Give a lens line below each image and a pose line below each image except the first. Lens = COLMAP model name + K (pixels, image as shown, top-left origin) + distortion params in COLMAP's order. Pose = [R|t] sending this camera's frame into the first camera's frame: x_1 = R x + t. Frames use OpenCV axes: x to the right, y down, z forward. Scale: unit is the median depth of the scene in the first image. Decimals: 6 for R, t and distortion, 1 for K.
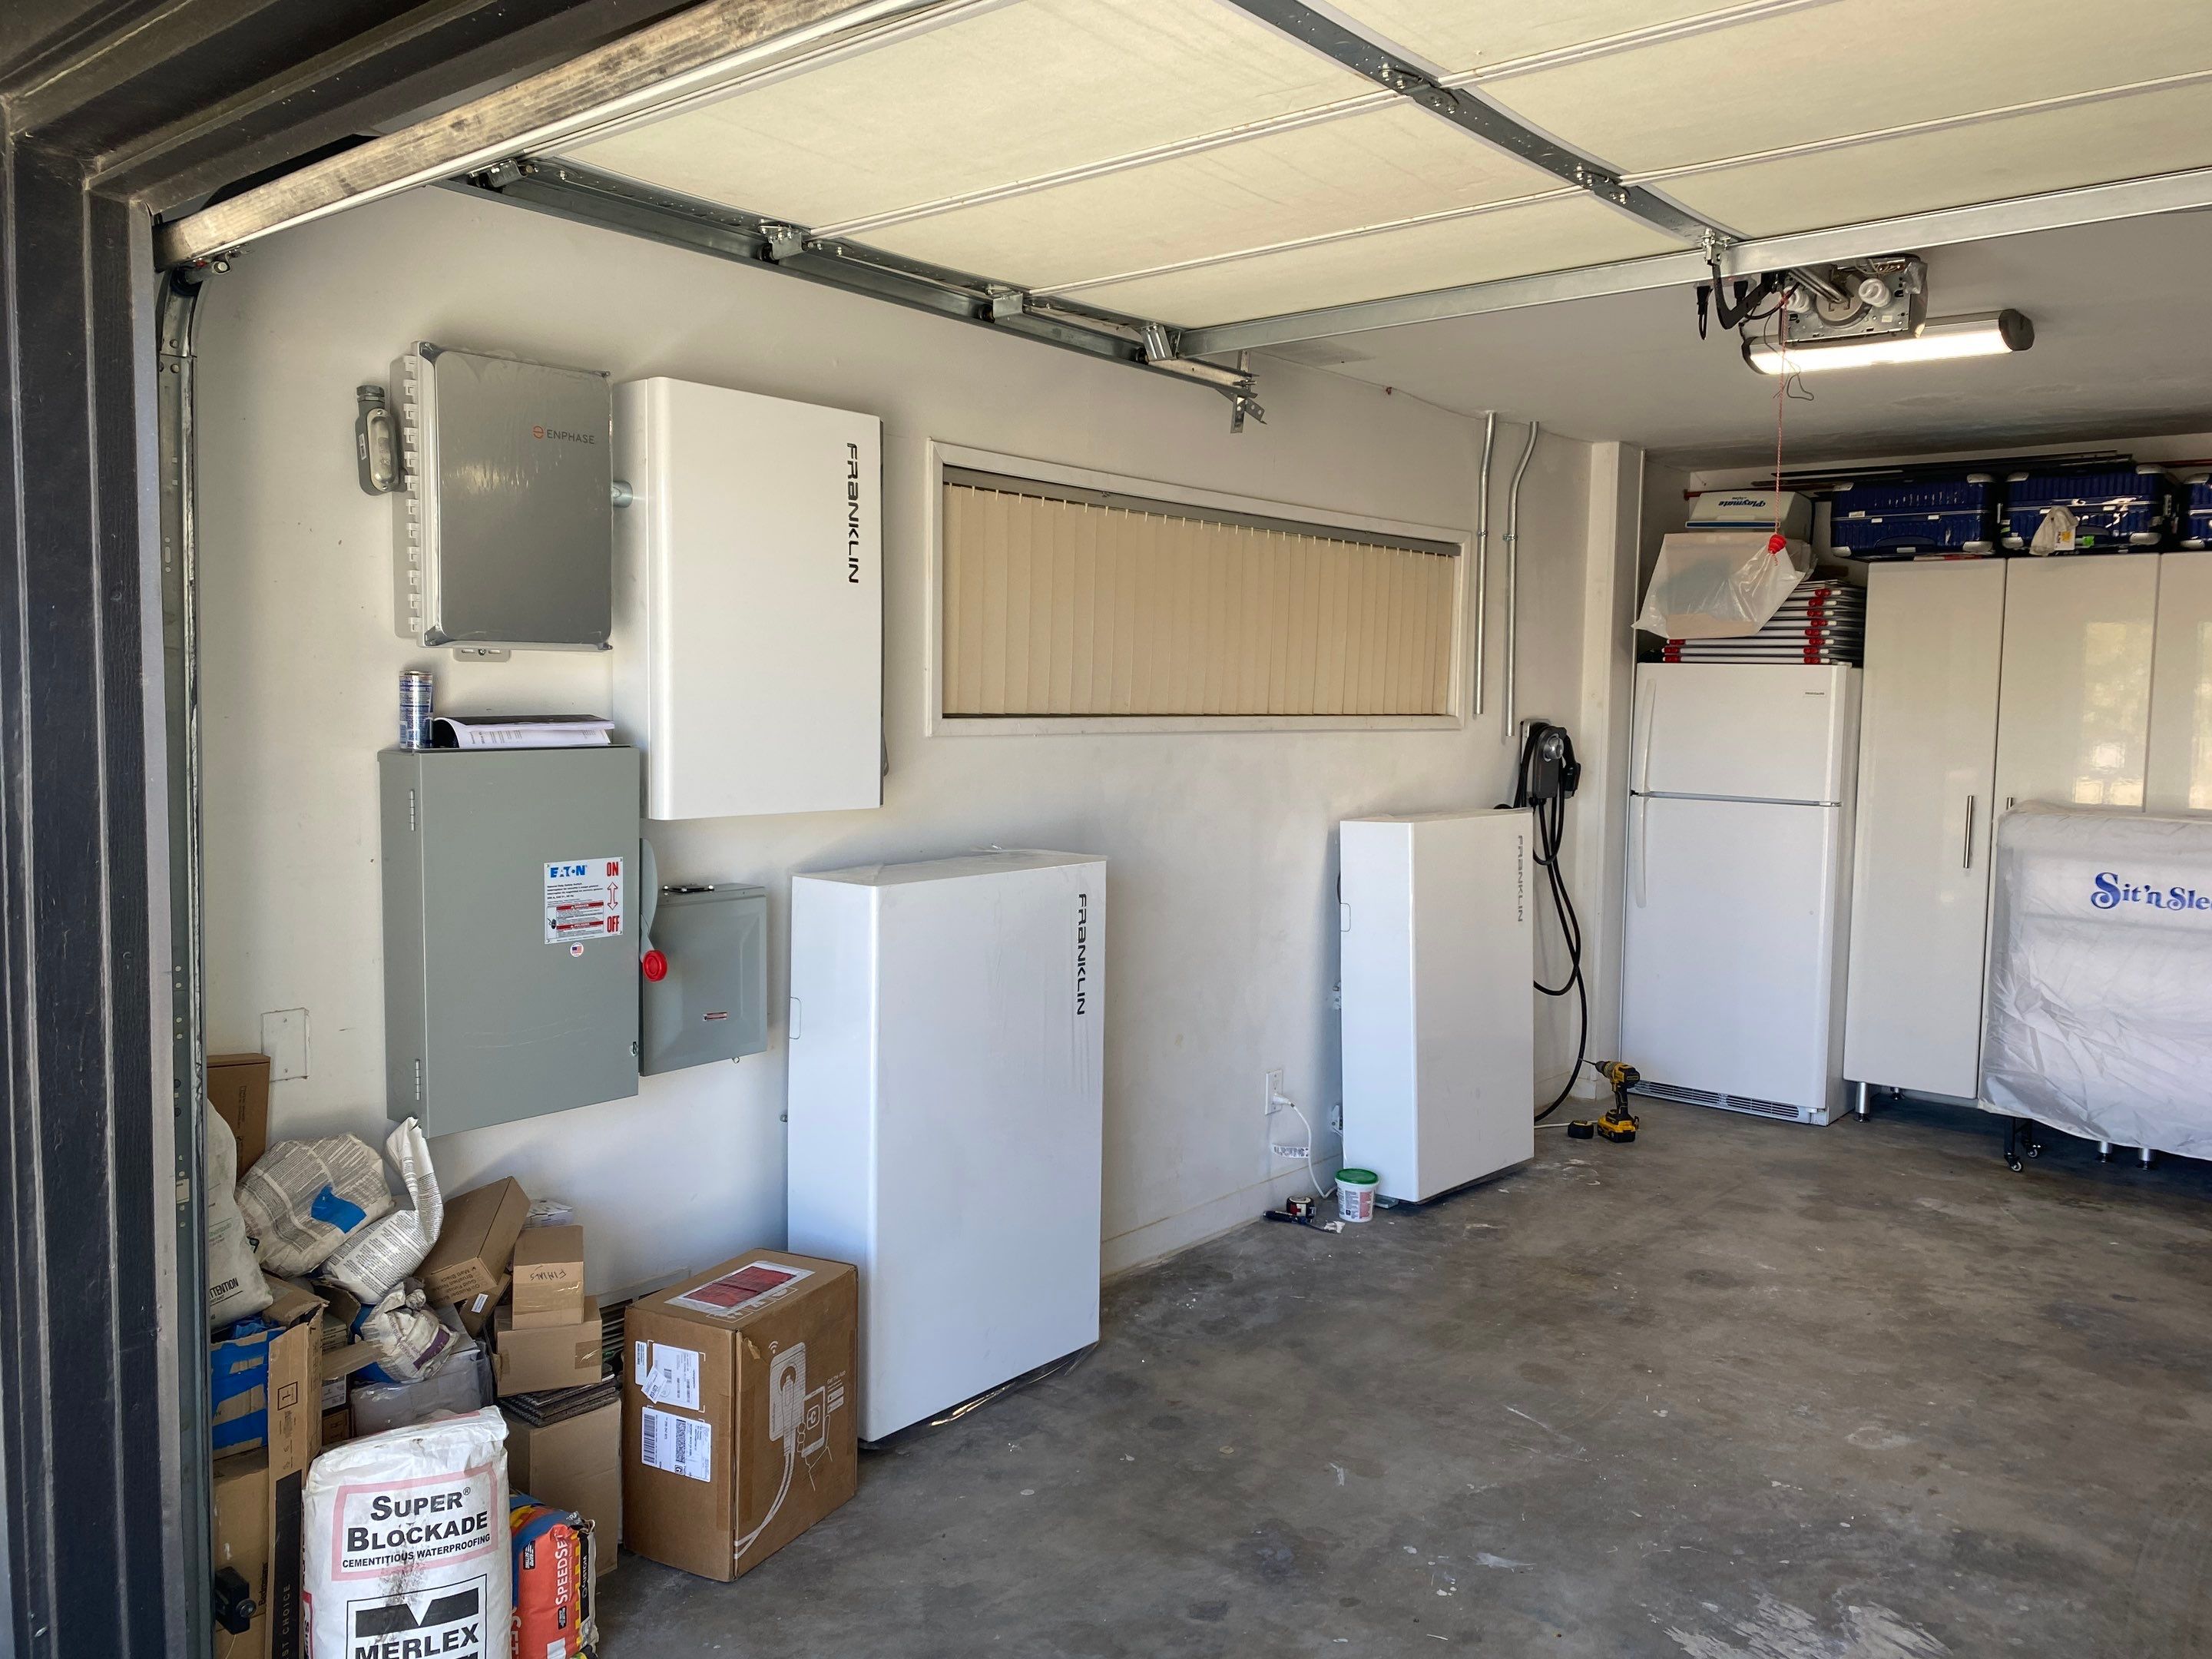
lens RADIAL K [[1685.1, 0, 1104.5], [0, 1685.1, 826.9], [0, 0, 1]] dist [0.007434, -0.001735]
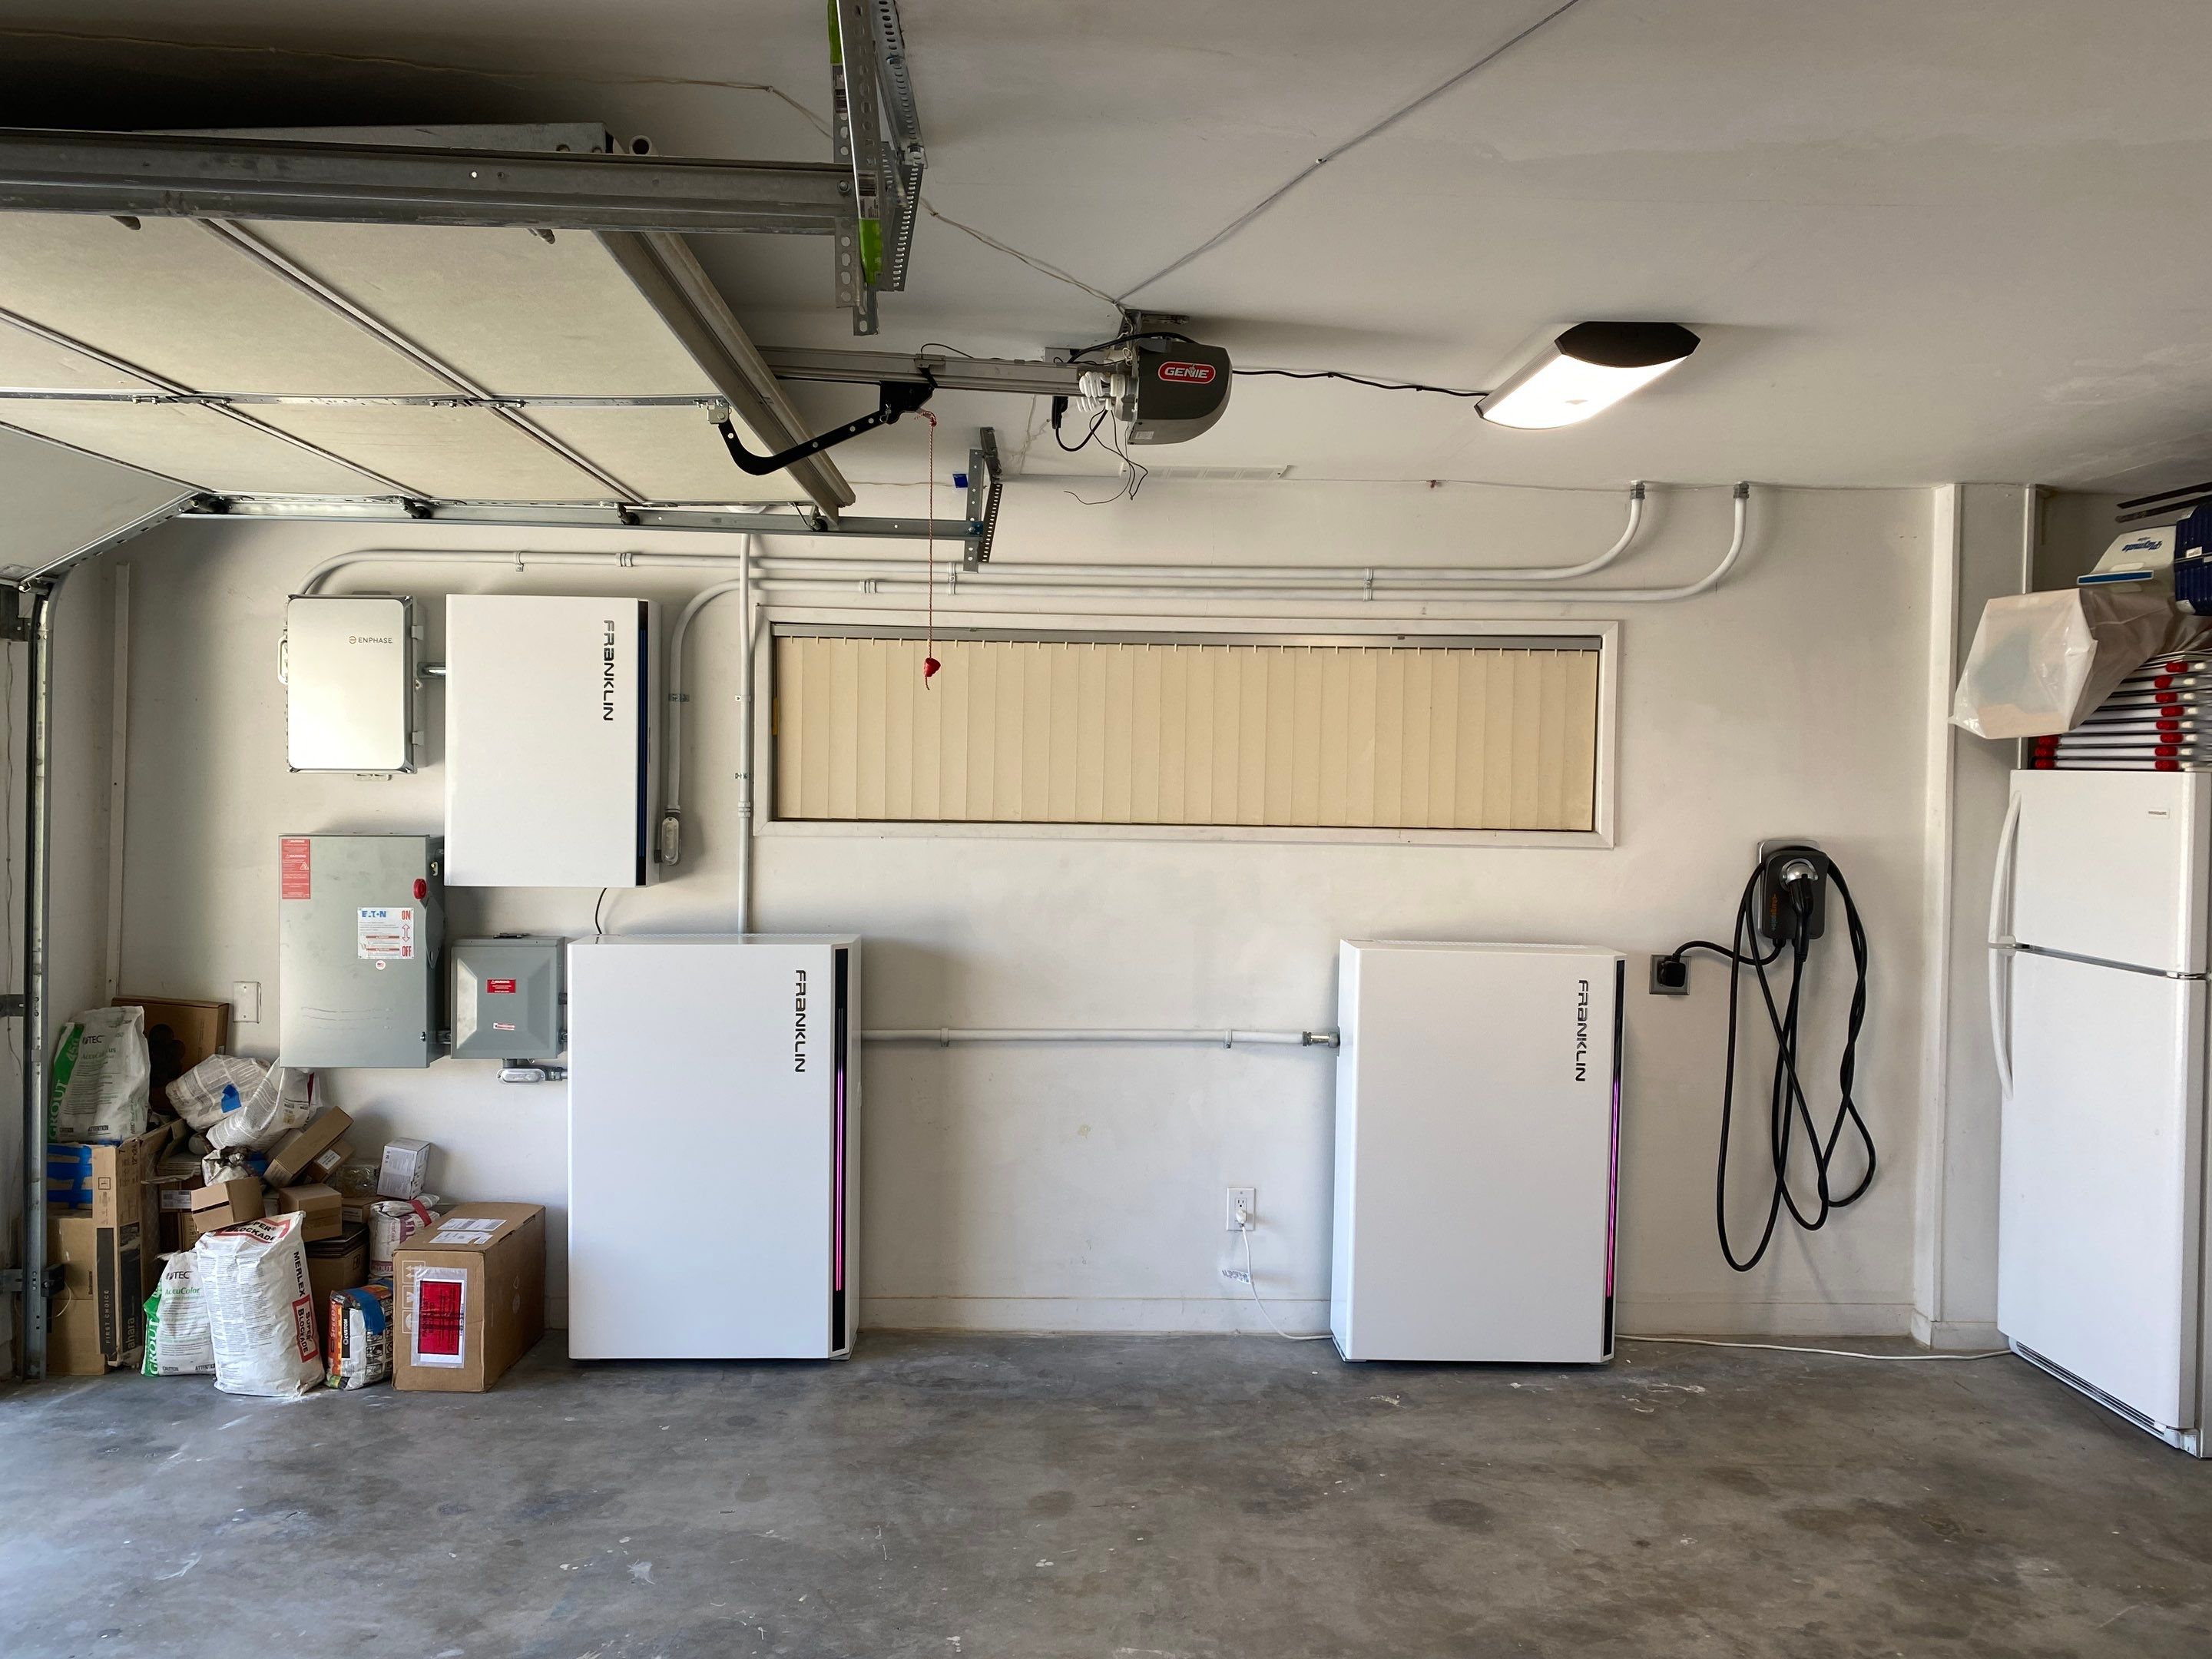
lens RADIAL K [[1685.1, 0, 1101.7], [0, 1685.1, 825.0], [0, 0, 1]] dist [0.007434, -0.001735]
pose [[0.673685, 0.018712, -0.738782, 0.839959], [-0.064295, 0.997373, -0.033368, -0.030551], [0.736216, 0.069979, 0.673118, 0.284478]]
